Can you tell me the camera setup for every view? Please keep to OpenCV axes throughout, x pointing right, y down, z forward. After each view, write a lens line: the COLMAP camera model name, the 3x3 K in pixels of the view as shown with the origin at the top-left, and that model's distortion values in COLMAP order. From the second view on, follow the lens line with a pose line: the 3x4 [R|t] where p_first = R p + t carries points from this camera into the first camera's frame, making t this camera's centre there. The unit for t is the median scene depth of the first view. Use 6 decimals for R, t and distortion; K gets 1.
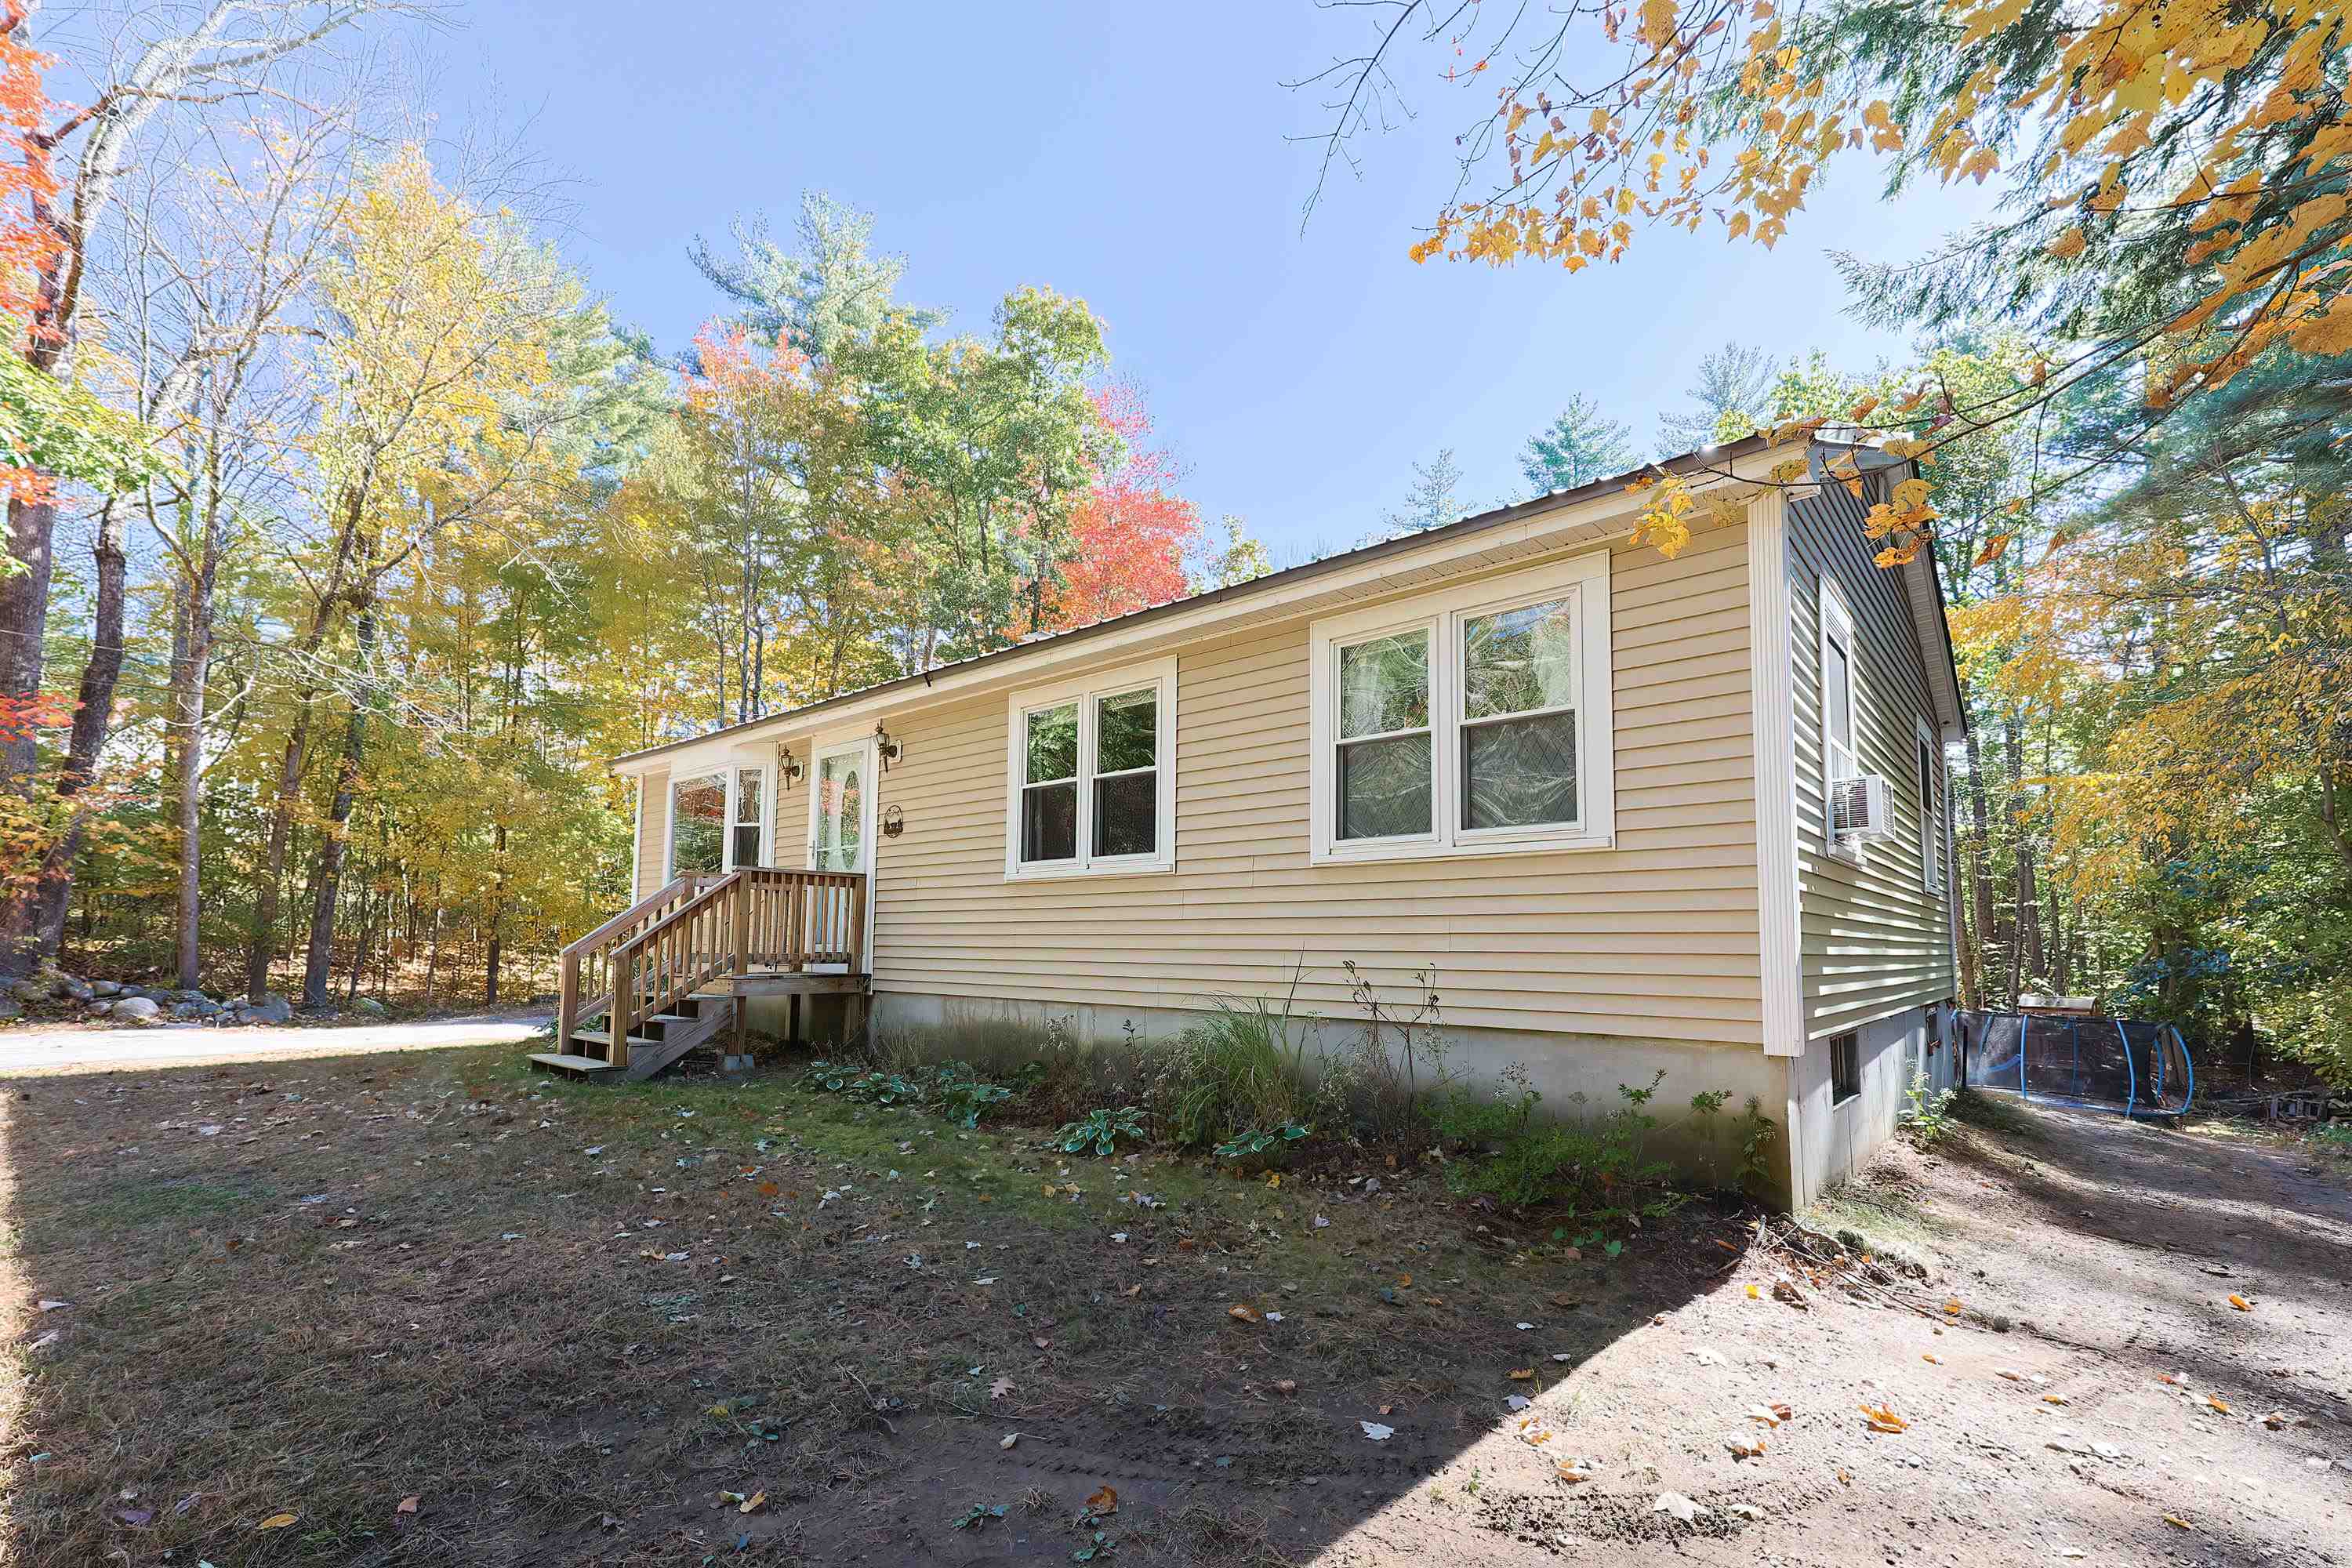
lens RADIAL K [[1018.4, 0, 1201.3], [0, 1018.4, 845.6], [0, 0, 1]] dist [0.019096, -0.000236]
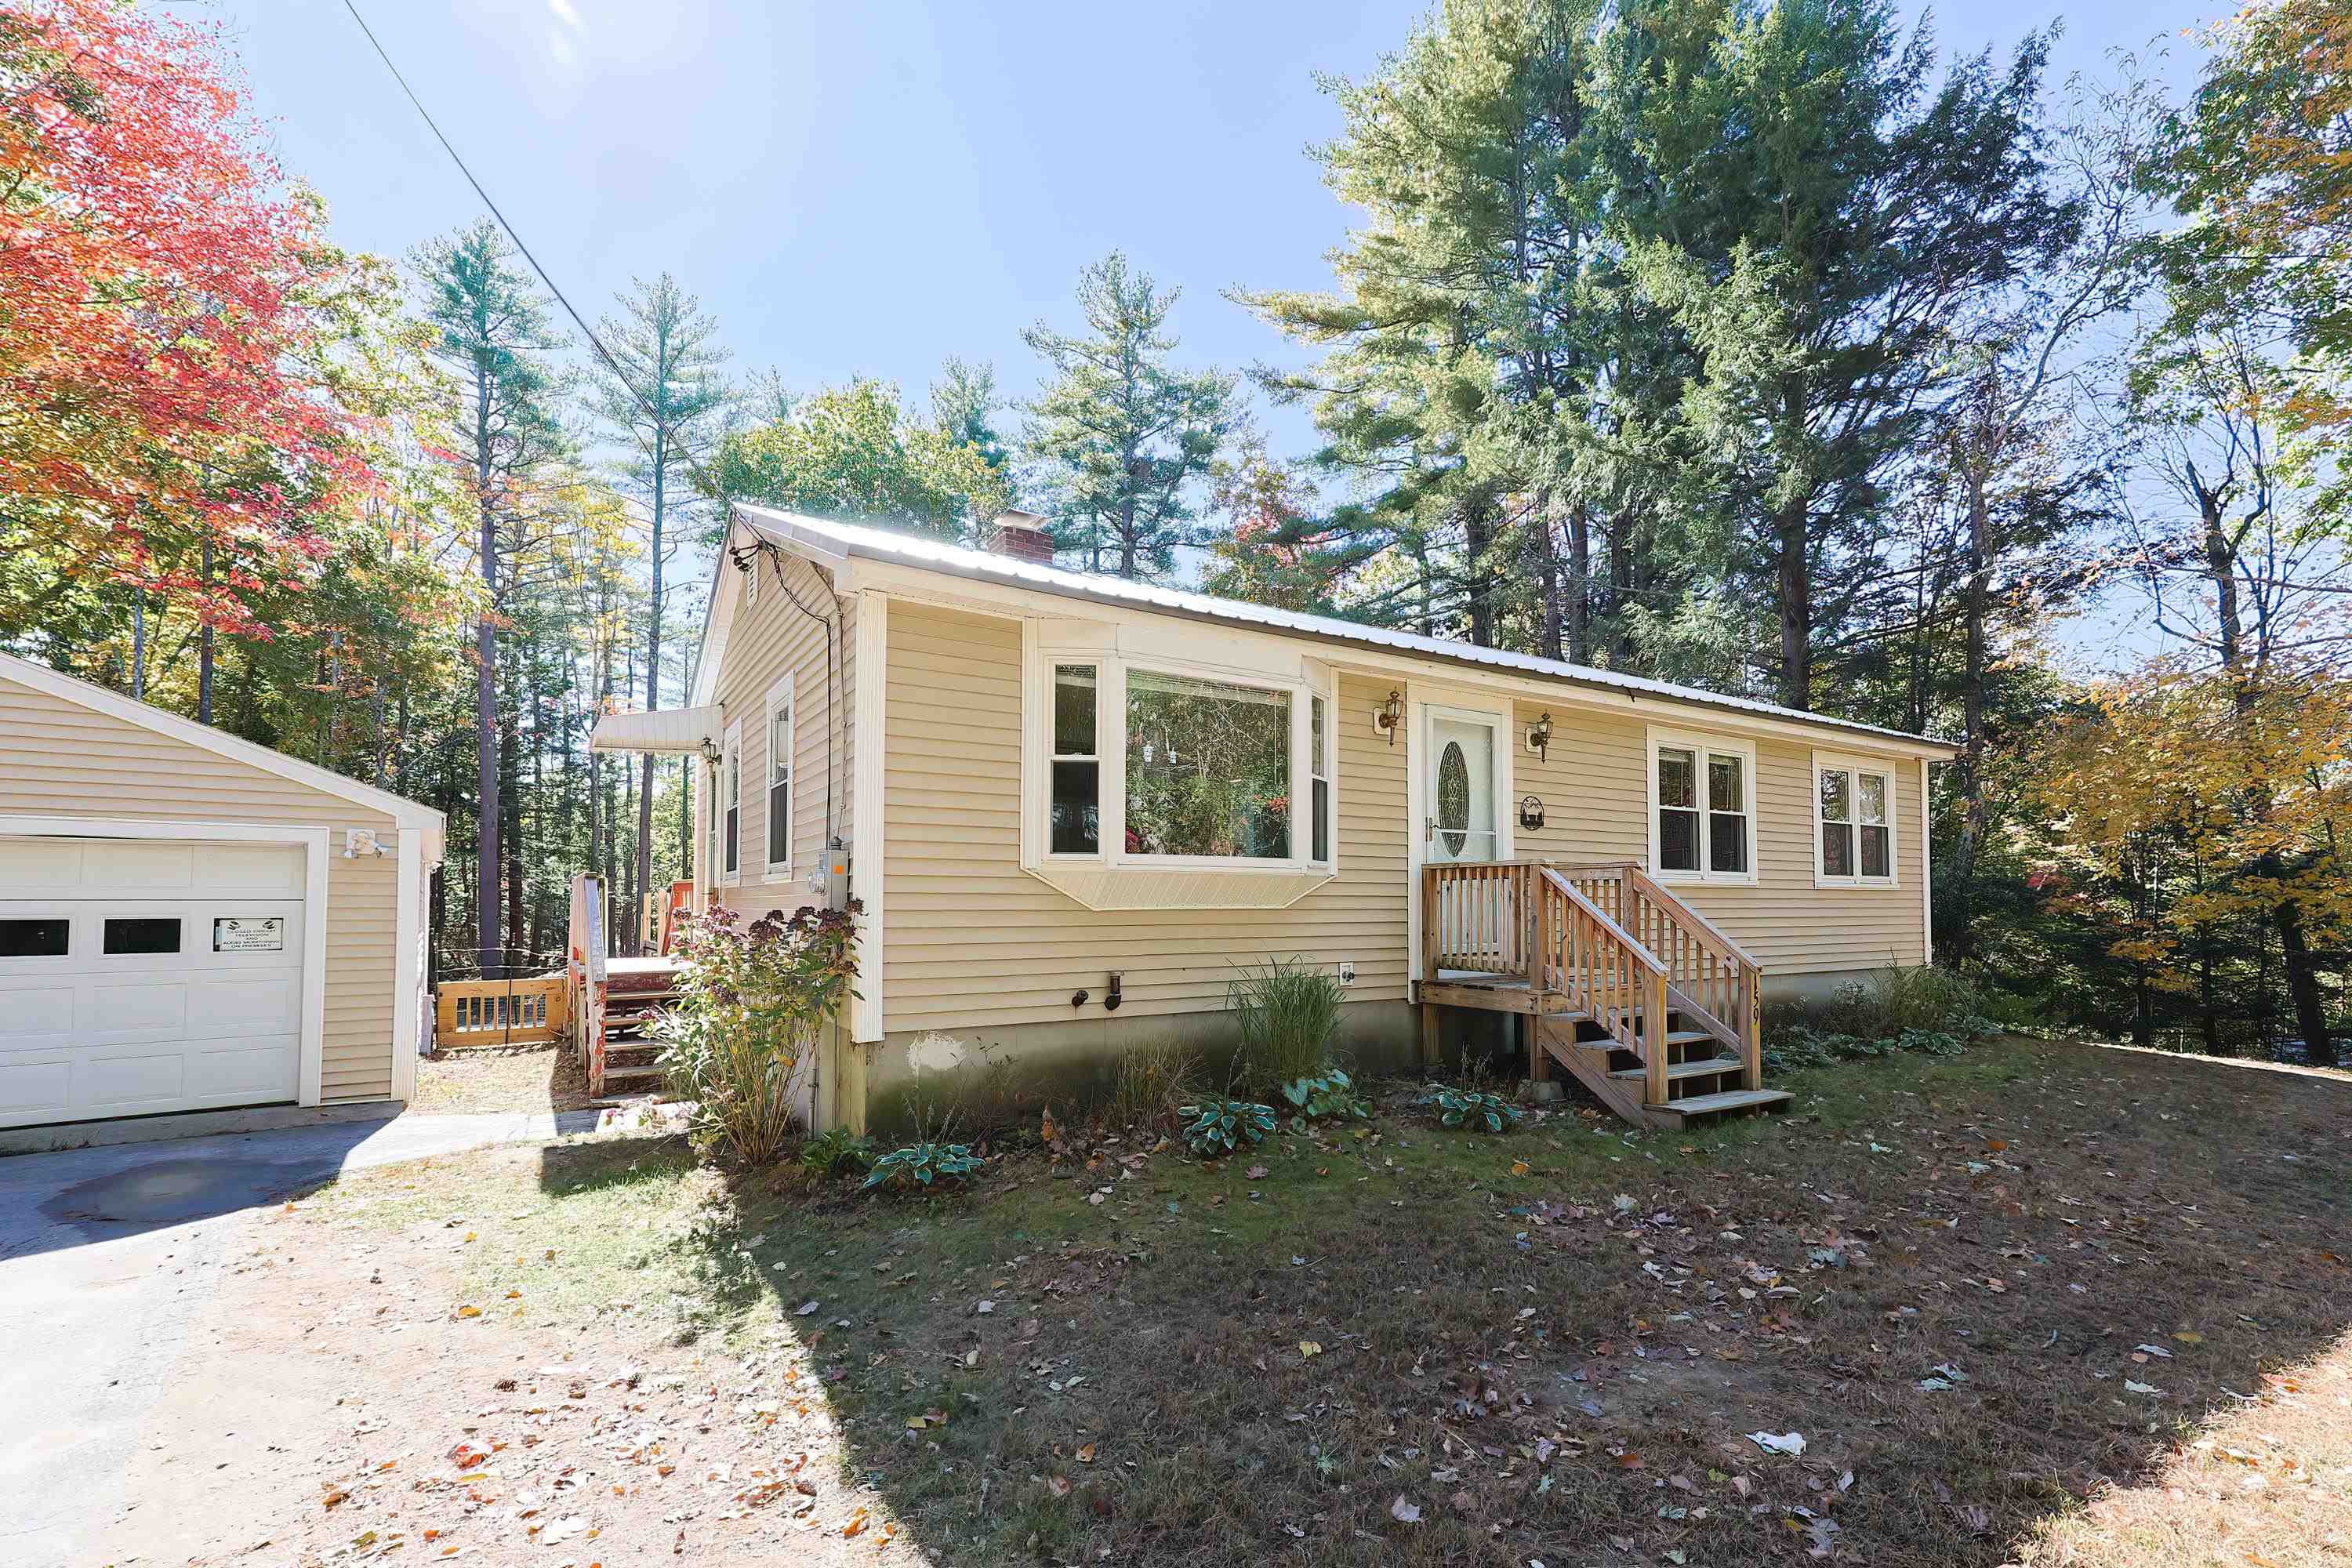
lens RADIAL K [[1040.8, 0, 1202.4], [0, 1040.8, 862.8], [0, 0, 1]] dist [0.023800, -0.001107]
pose [[0.292302, 0.025353, 0.955990, -1.548696], [-0.093704, 0.995598, 0.002248, 0.057707], [-0.951724, -0.090237, 0.293391, 1.168047]]
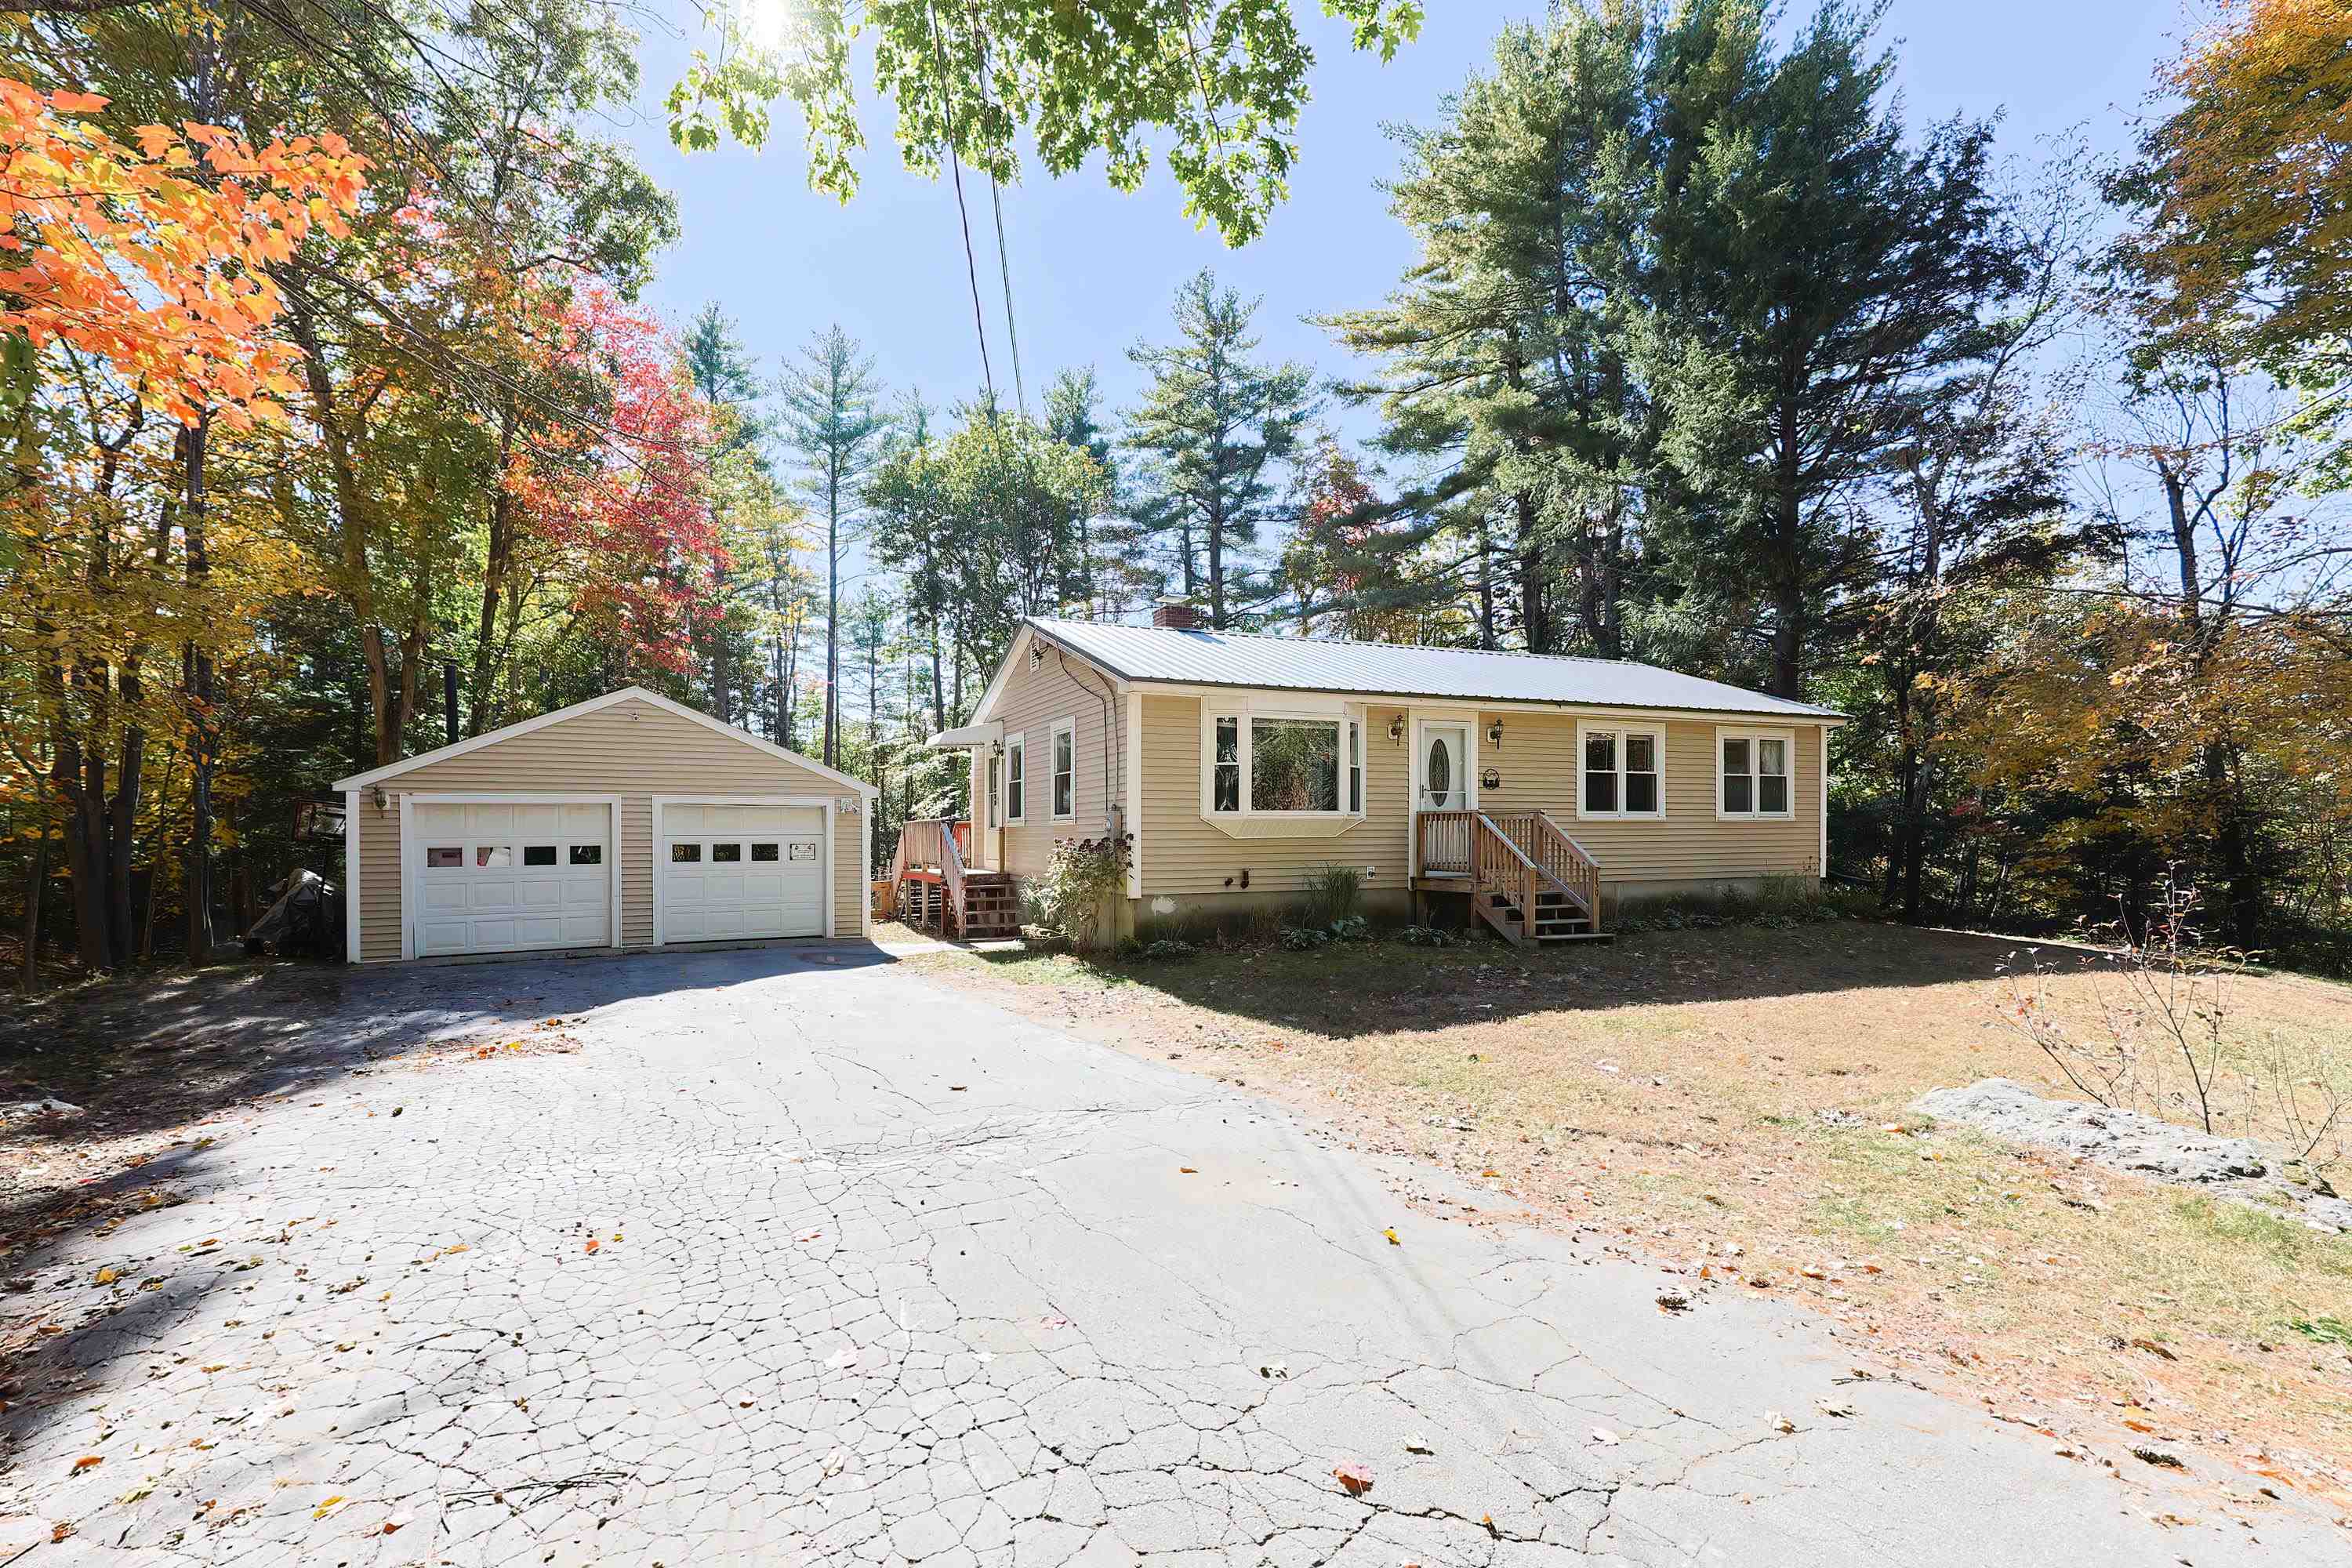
lens RADIAL K [[1026.4, 0, 1078.7], [0, 1026.4, 836.8], [0, 0, 1]] dist [0.017978, -0.000198]
pose [[0.471720, -0.016137, 0.881601, -2.365017], [-0.077895, 0.995161, 0.059895, 0.022981], [-0.878301, -0.096926, 0.468180, 0.935707]]
